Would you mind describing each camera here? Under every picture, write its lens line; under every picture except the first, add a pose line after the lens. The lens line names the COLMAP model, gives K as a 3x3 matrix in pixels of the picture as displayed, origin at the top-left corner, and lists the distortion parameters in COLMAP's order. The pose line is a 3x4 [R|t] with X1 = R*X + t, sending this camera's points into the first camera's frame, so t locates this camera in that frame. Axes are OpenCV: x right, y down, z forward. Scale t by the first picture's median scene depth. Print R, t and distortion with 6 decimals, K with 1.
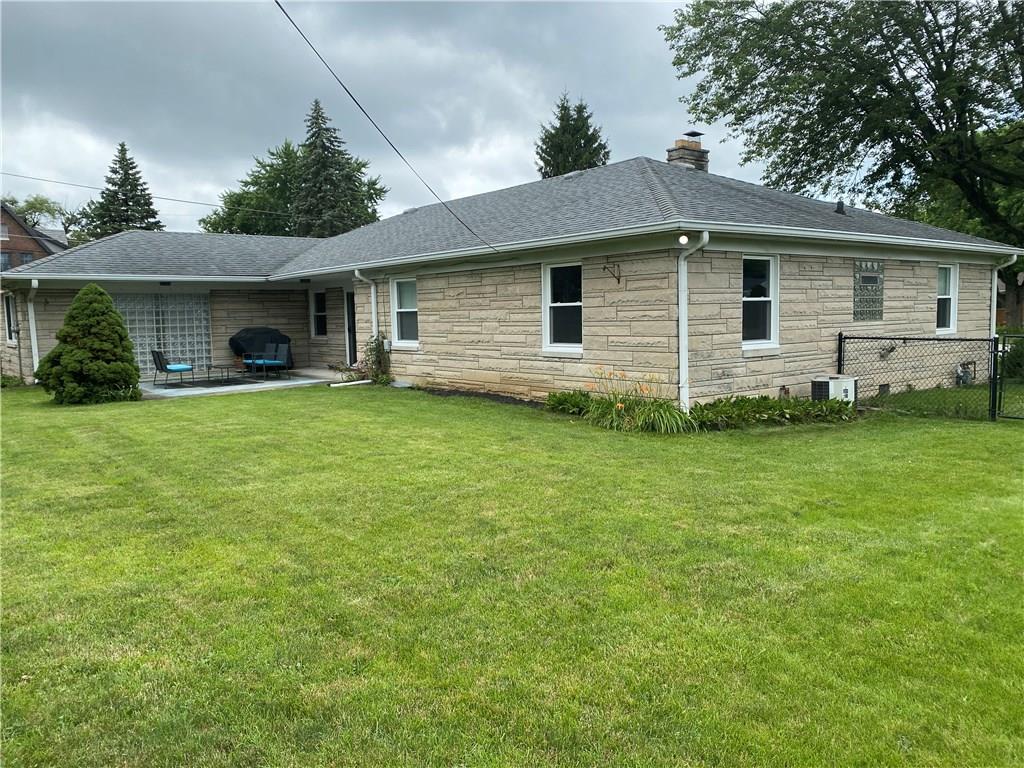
lens RADIAL K [[776.2, 0, 511.3], [0, 776.2, 377.1], [0, 0, 1]] dist [0.012389, -0.015365]
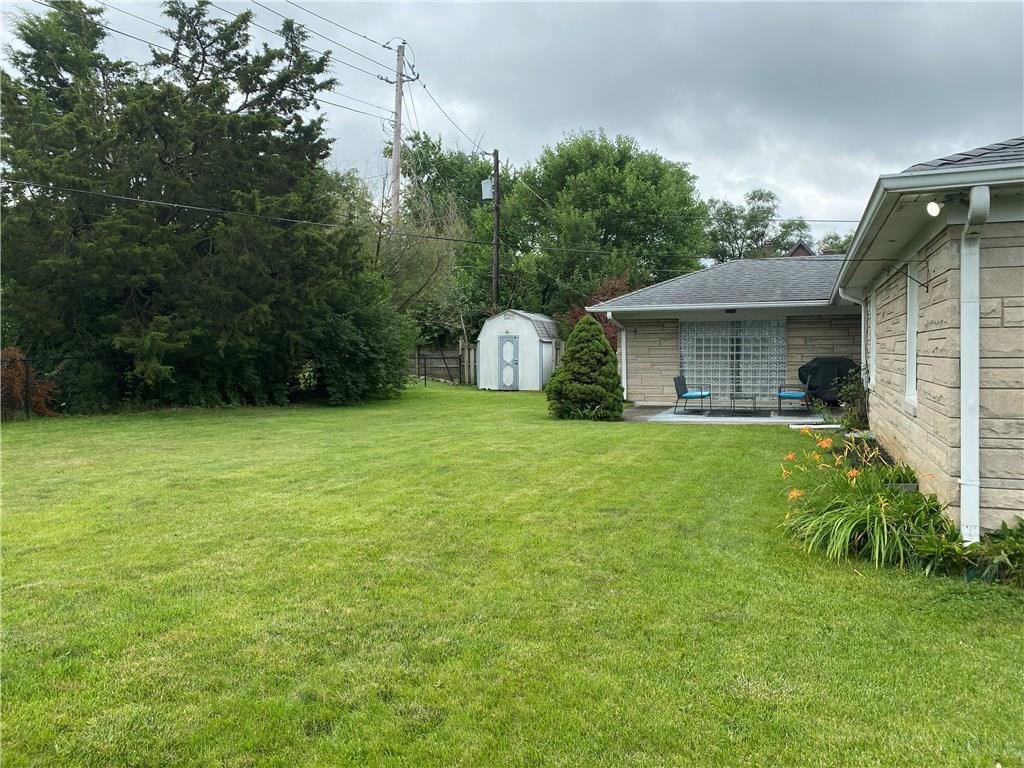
lens RADIAL K [[776.2, 0, 511.3], [0, 776.2, 377.1], [0, 0, 1]] dist [0.012389, -0.015365]
pose [[0.495186, 0.044055, -0.867670, 0.335433], [-0.073605, 0.997250, 0.008628, -0.026019], [0.865664, 0.059593, 0.497067, 0.291643]]
